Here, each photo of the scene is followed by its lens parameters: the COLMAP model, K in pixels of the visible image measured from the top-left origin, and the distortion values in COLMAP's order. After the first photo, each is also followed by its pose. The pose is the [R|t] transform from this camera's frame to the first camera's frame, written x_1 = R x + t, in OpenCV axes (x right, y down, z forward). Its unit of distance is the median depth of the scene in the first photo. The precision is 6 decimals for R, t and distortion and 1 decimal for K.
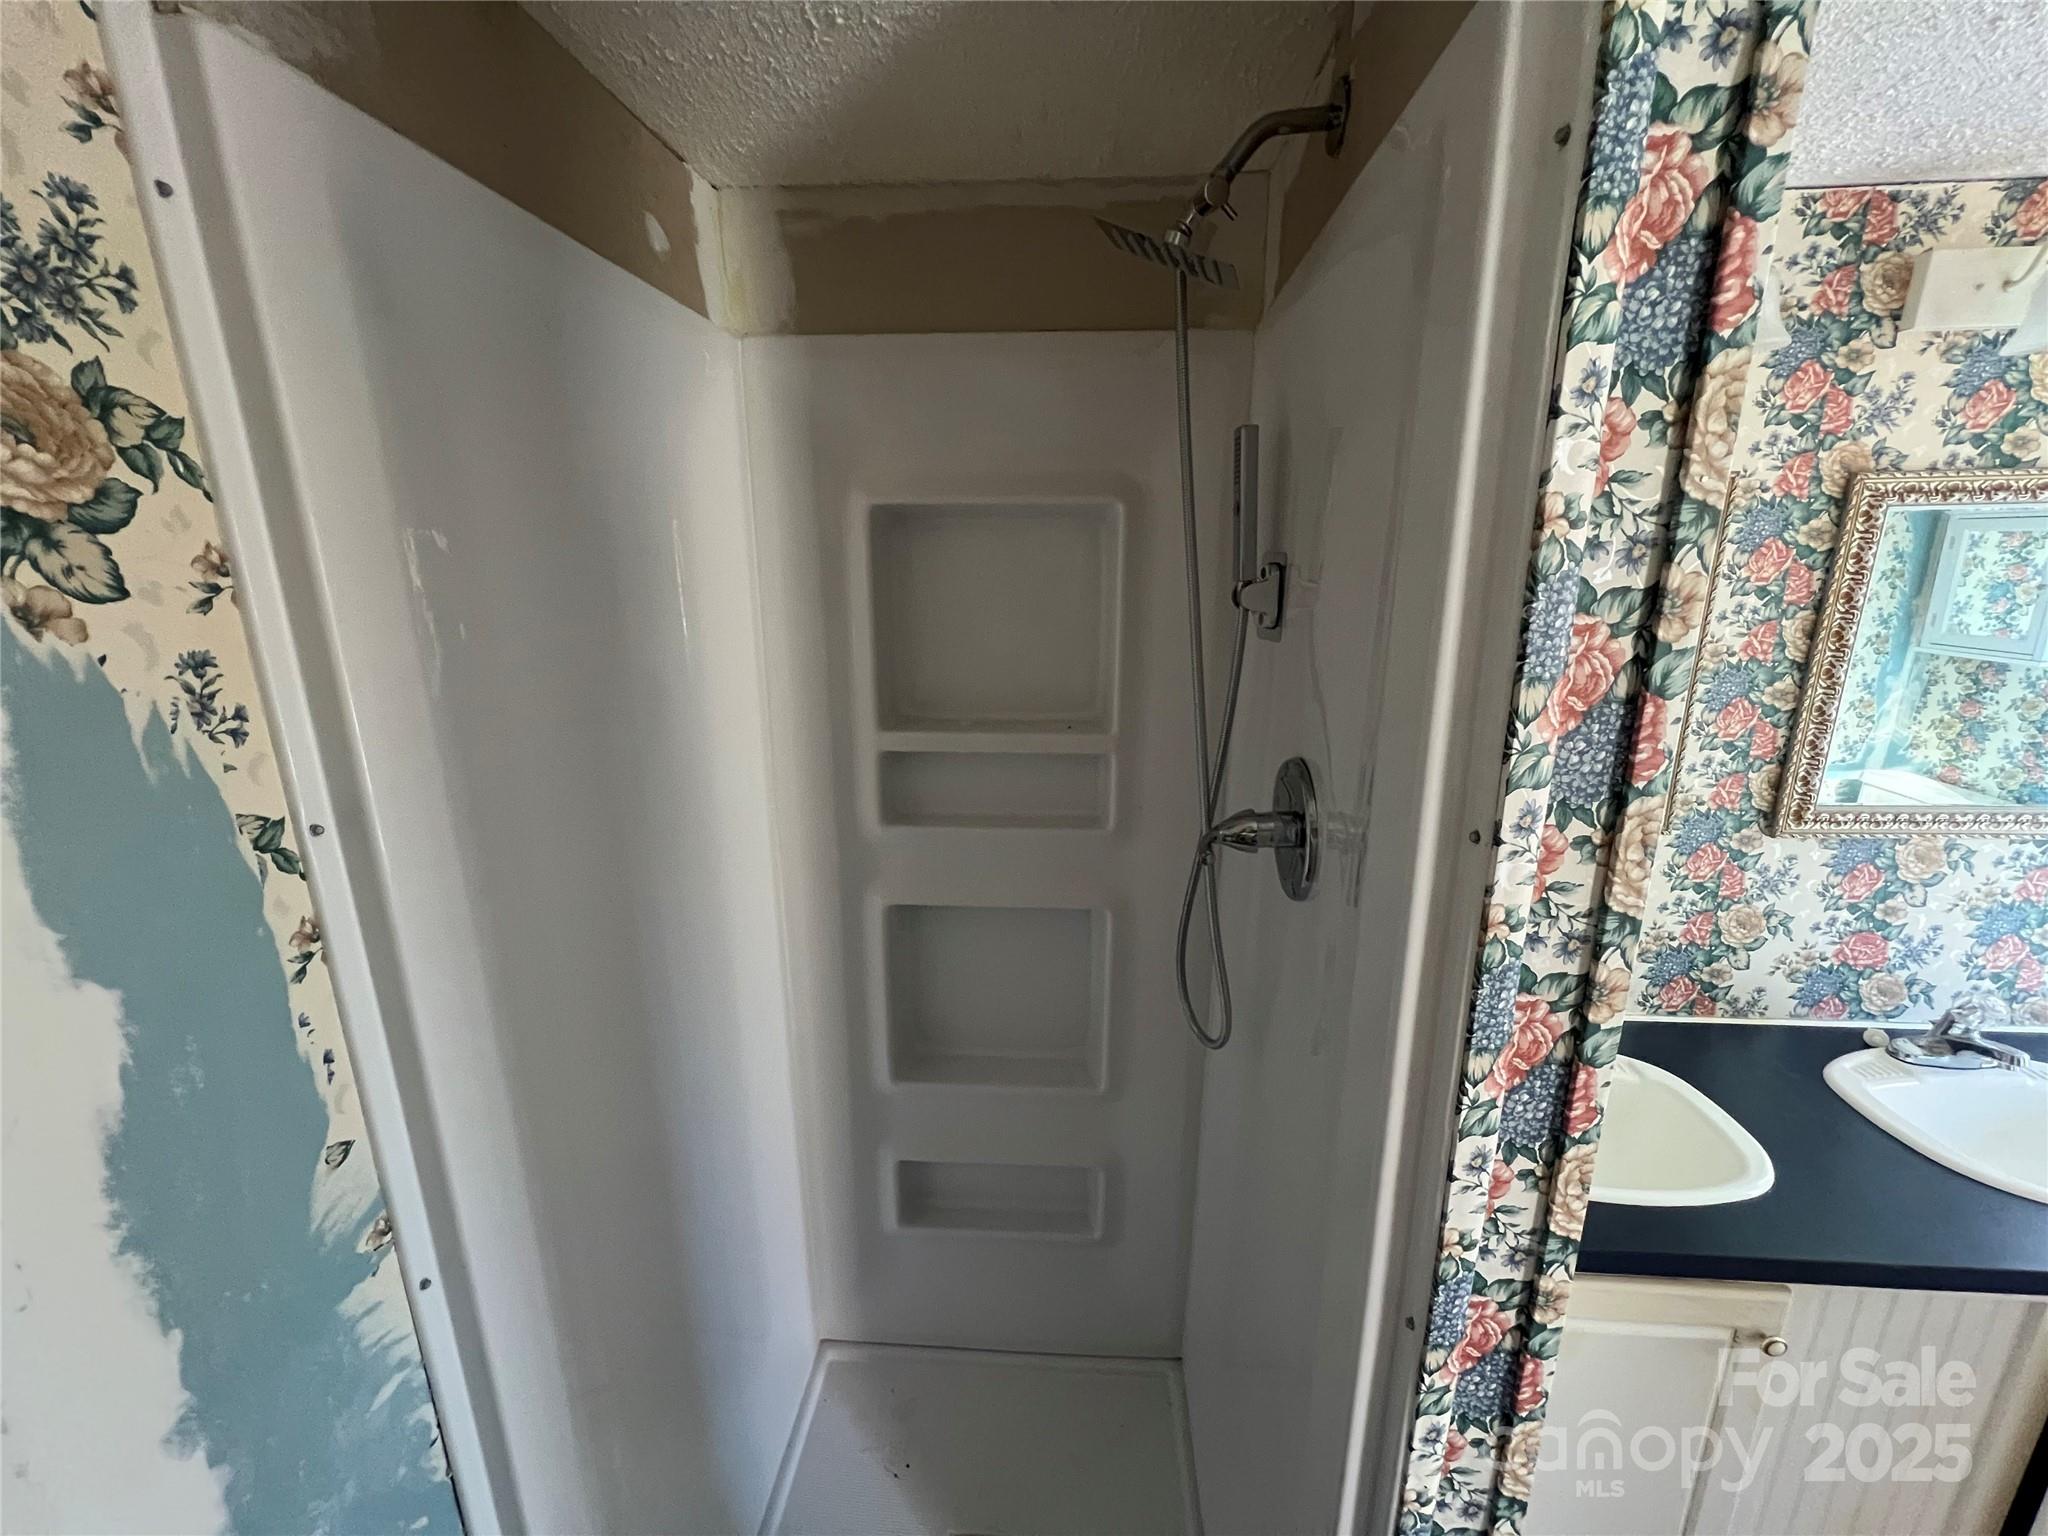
lens RADIAL K [[821.3, 0, 1017.7], [0, 821.3, 767.7], [0, 0, 1]] dist [-0.001834, 0.000539]
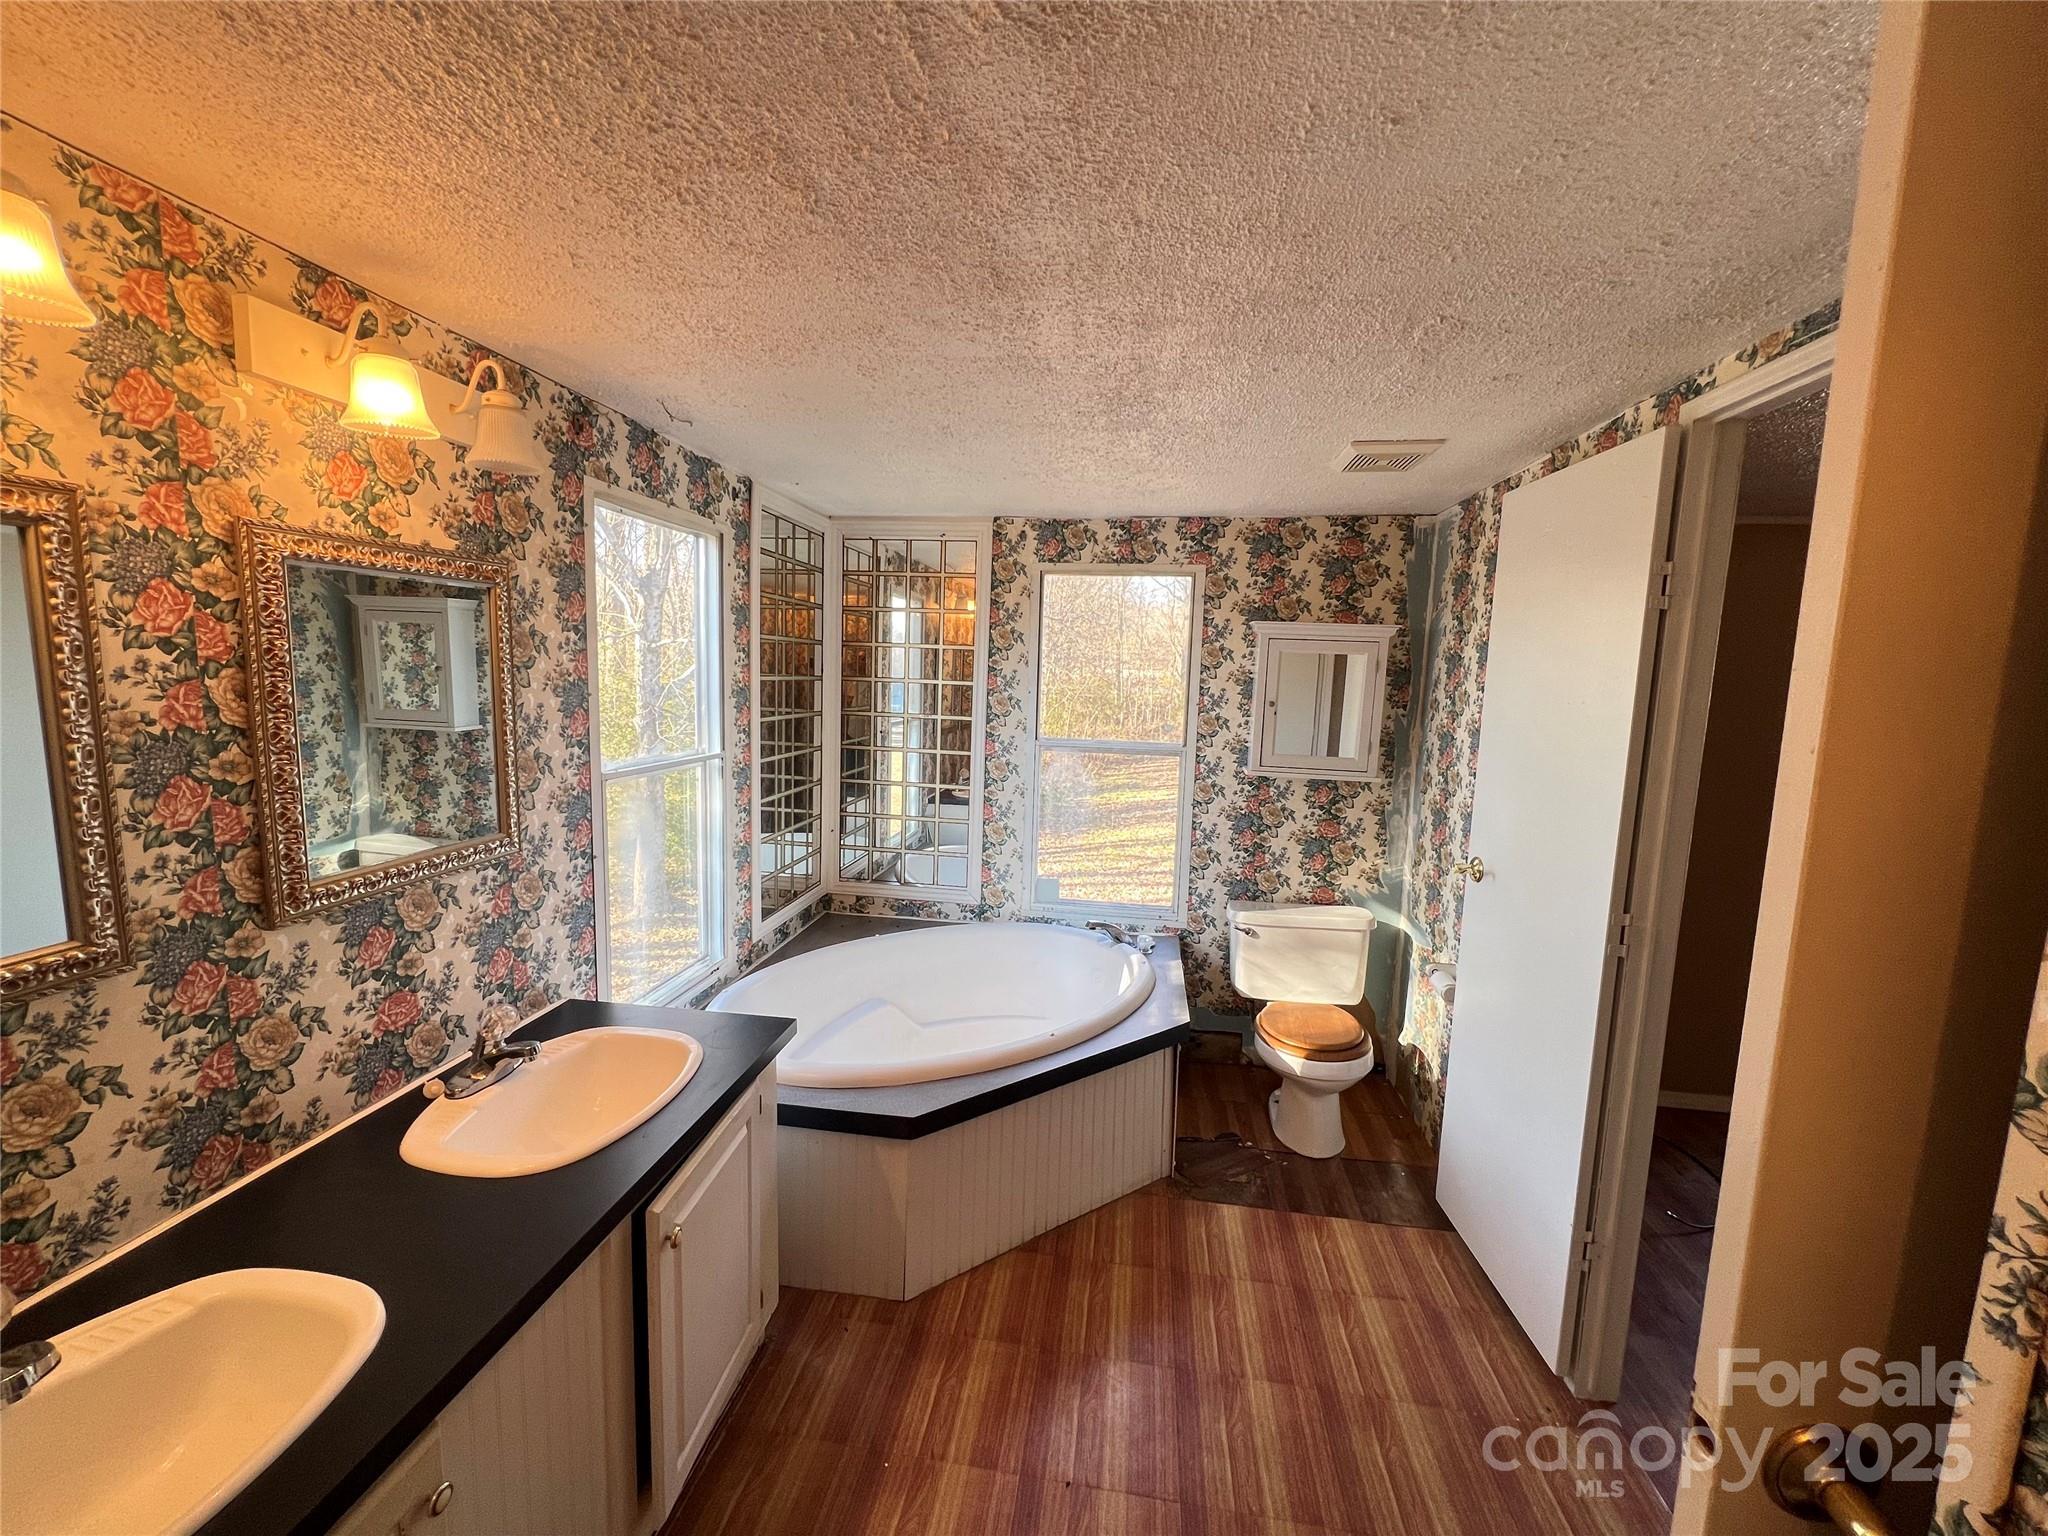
lens RADIAL K [[821.3, 0, 1018.6], [0, 821.3, 767.9], [0, 0, 1]] dist [-0.001834, 0.000539]
pose [[0.075354, -0.107363, 0.991360, 0.142989], [0.218956, 0.971705, 0.088591, 0.014375], [-0.972821, 0.210388, 0.096730, 0.119739]]
